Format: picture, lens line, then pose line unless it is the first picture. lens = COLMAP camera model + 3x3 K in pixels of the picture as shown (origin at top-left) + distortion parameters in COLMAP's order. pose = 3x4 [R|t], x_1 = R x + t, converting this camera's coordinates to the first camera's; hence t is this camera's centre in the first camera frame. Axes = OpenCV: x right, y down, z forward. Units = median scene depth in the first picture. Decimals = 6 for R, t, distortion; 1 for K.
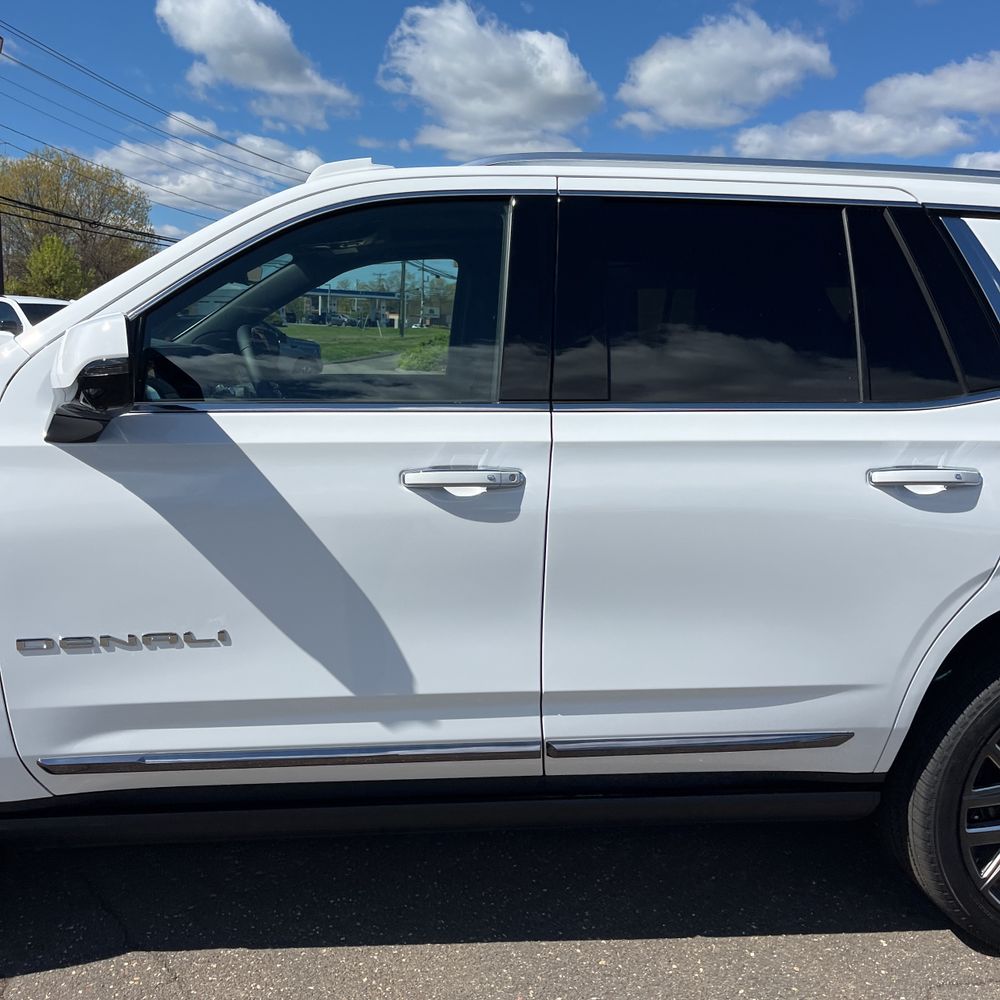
lens RADIAL K [[1045.9, 0, 492.3], [0, 1045.9, 440.7], [0, 0, 1]] dist [0.071022, -0.108271]
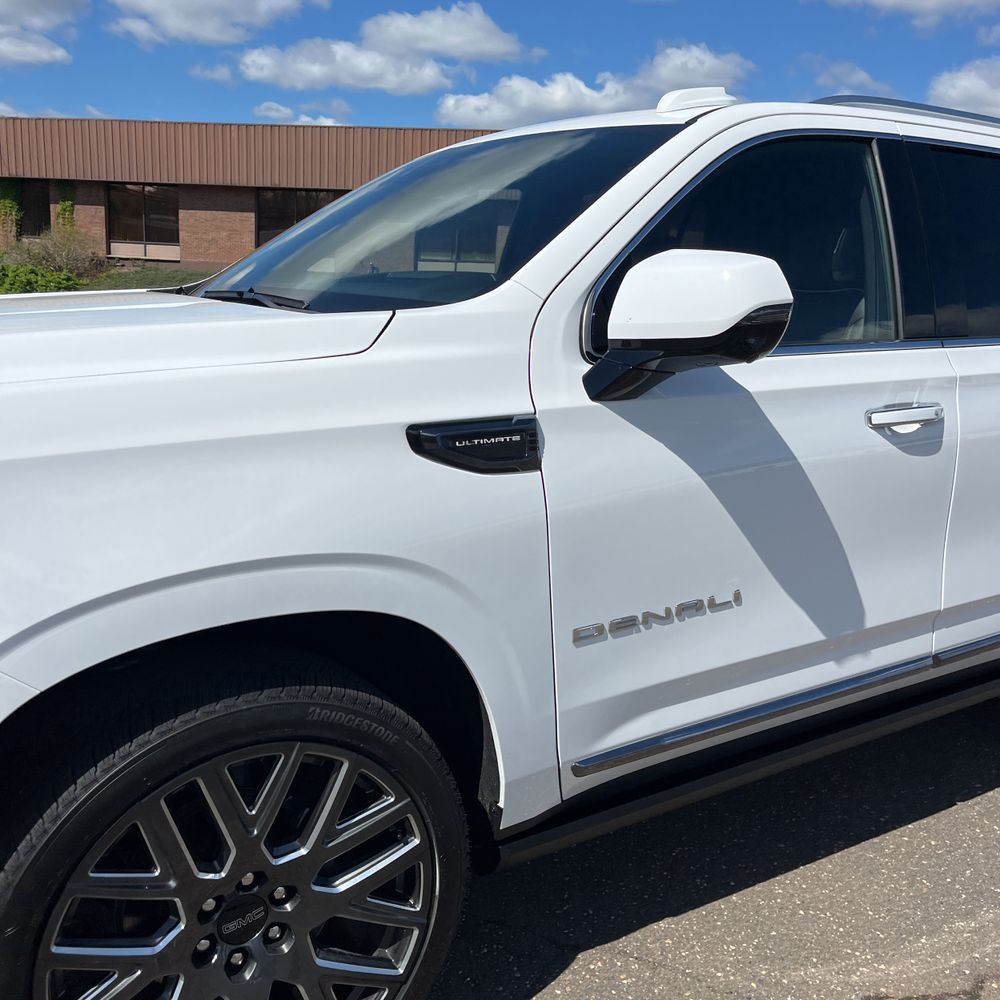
lens RADIAL K [[1045.9, 0, 492.3], [0, 1045.9, 440.7], [0, 0, 1]] dist [0.071022, -0.108271]
pose [[0.888305, -0.067416, 0.454280, -0.853209], [0.036460, 0.996397, 0.076572, -0.033432], [-0.457805, -0.051456, 0.887562, 0.265095]]
